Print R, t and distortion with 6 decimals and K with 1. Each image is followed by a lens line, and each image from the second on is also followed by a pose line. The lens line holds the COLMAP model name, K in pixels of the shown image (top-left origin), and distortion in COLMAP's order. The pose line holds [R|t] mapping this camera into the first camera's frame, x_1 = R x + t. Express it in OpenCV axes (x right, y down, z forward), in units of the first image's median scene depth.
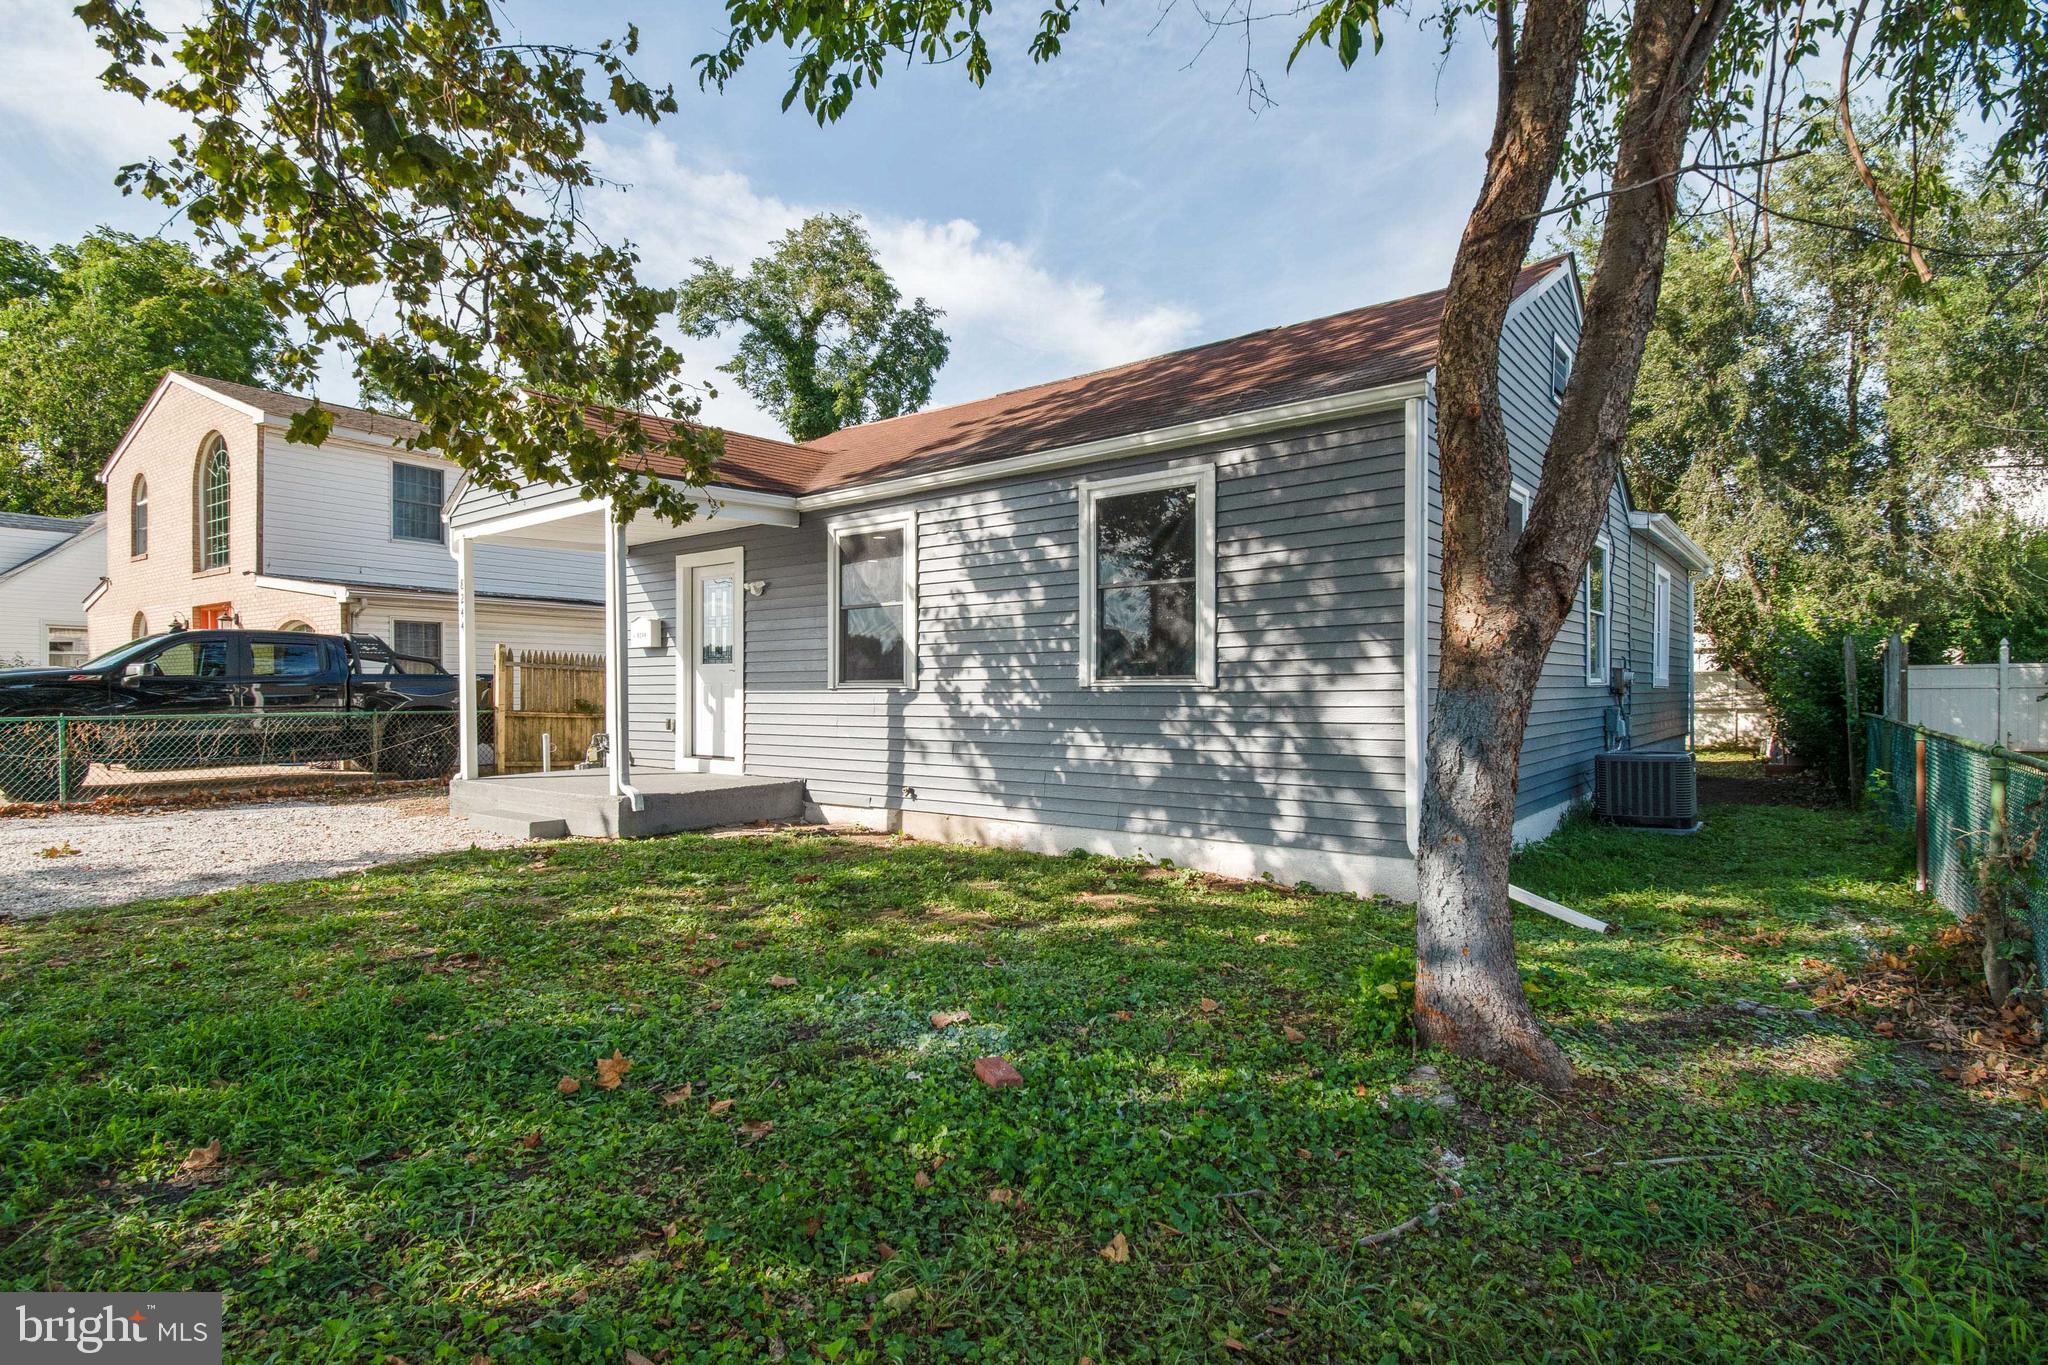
lens RADIAL K [[1039.6, 0, 1028.0], [0, 1039.6, 682.2], [0, 0, 1]] dist [0.000749, -0.000315]
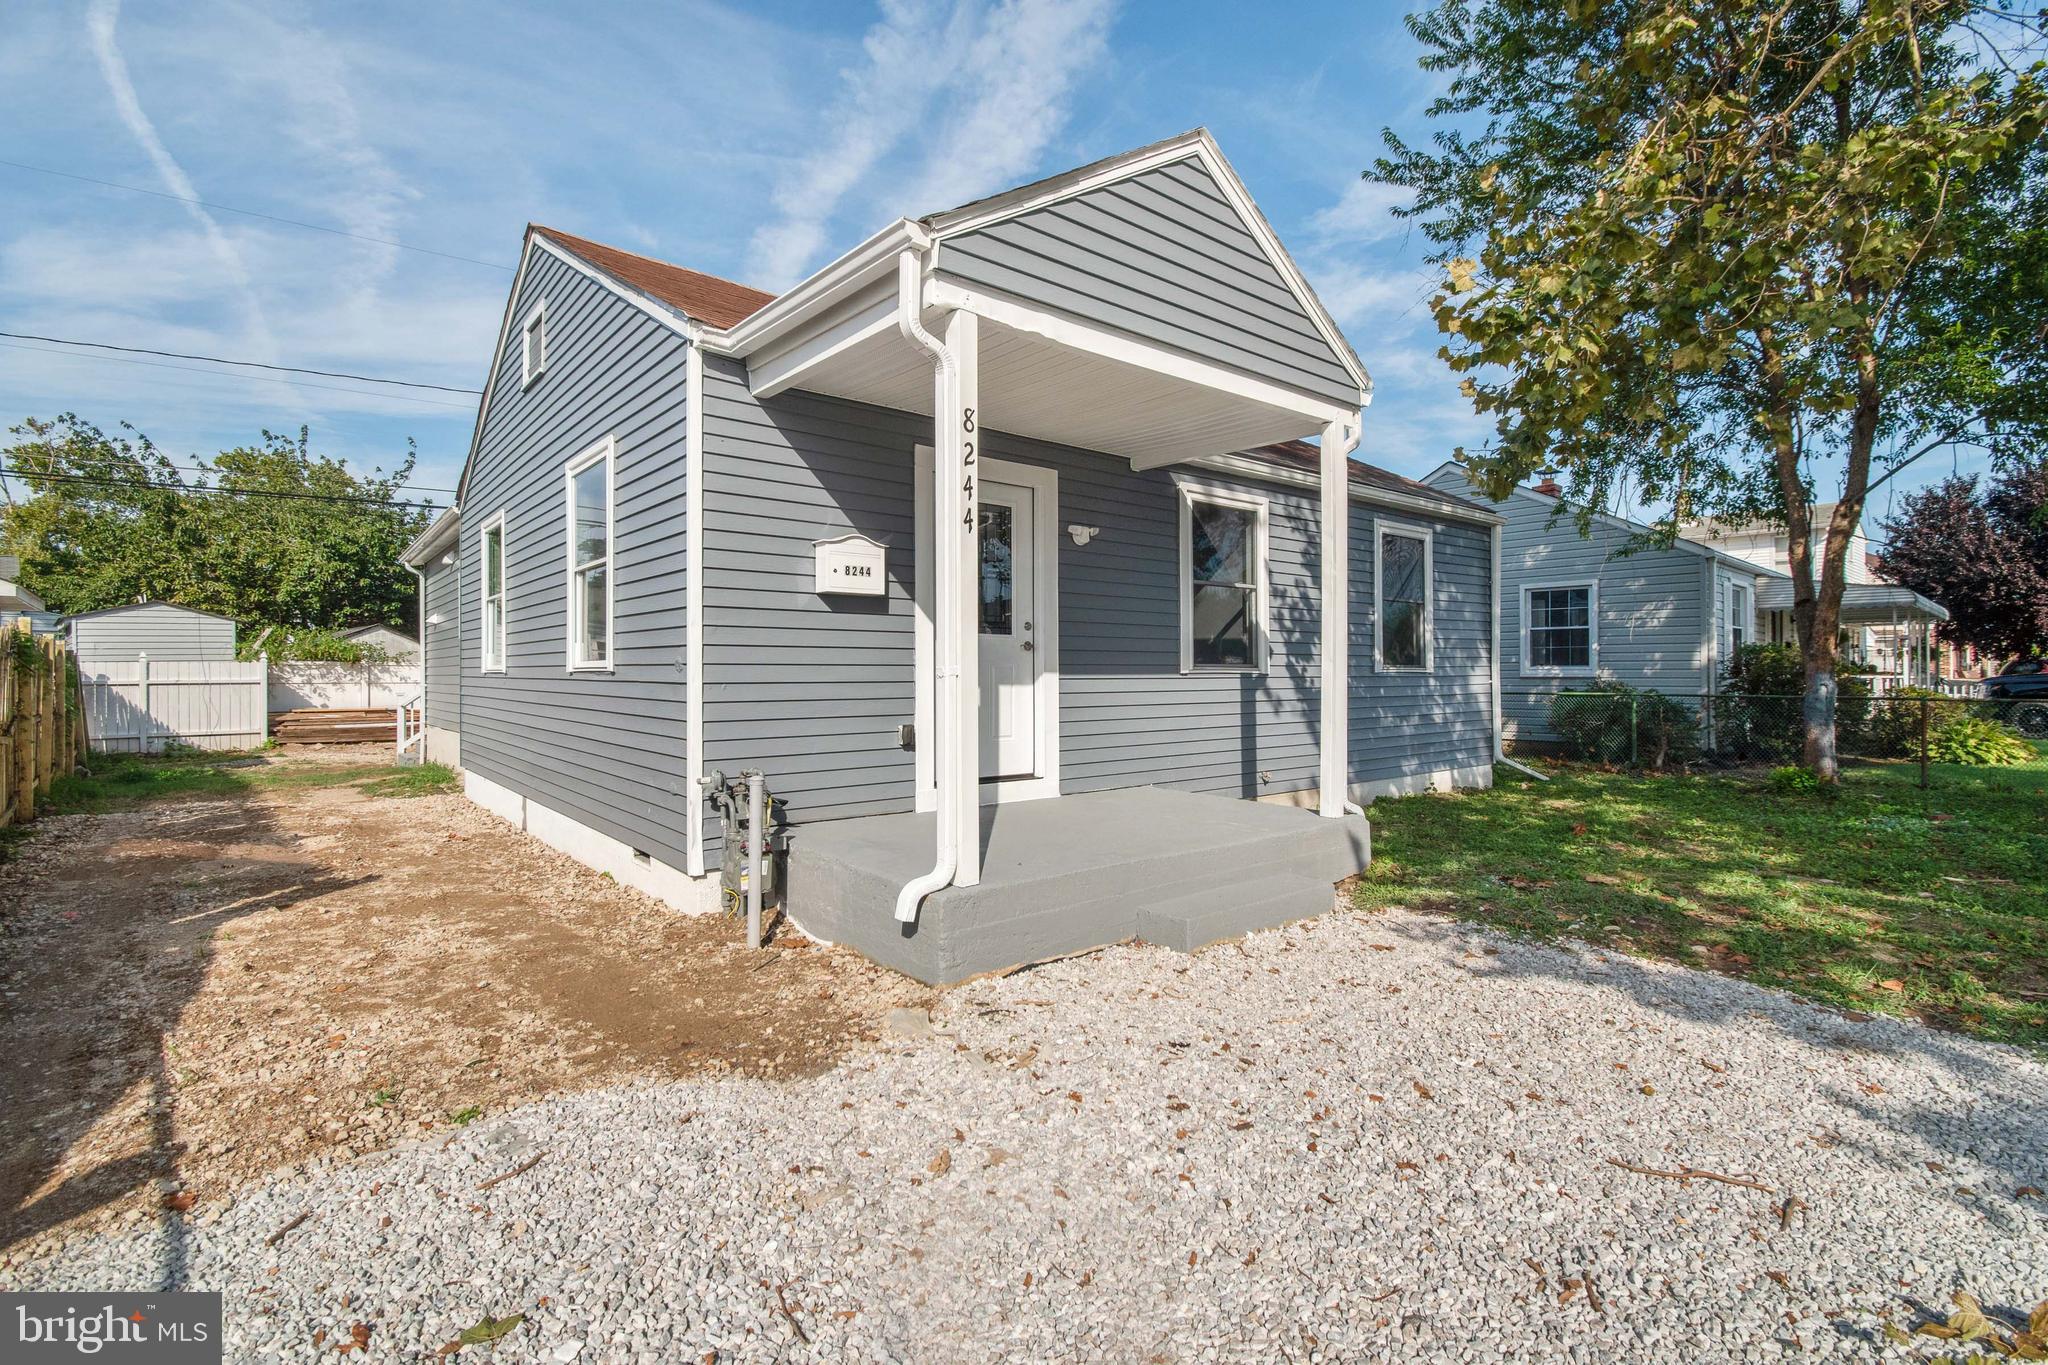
lens RADIAL K [[950.0, 0, 1038.4], [0, 950.0, 662.5], [0, 0, 1]] dist [0.001013, 0.000042]
pose [[0.198310, 0.022341, 0.979885, -1.035980], [0.002504, 0.999725, -0.023300, 0.016167], [-0.980136, 0.007074, 0.198199, 1.014318]]
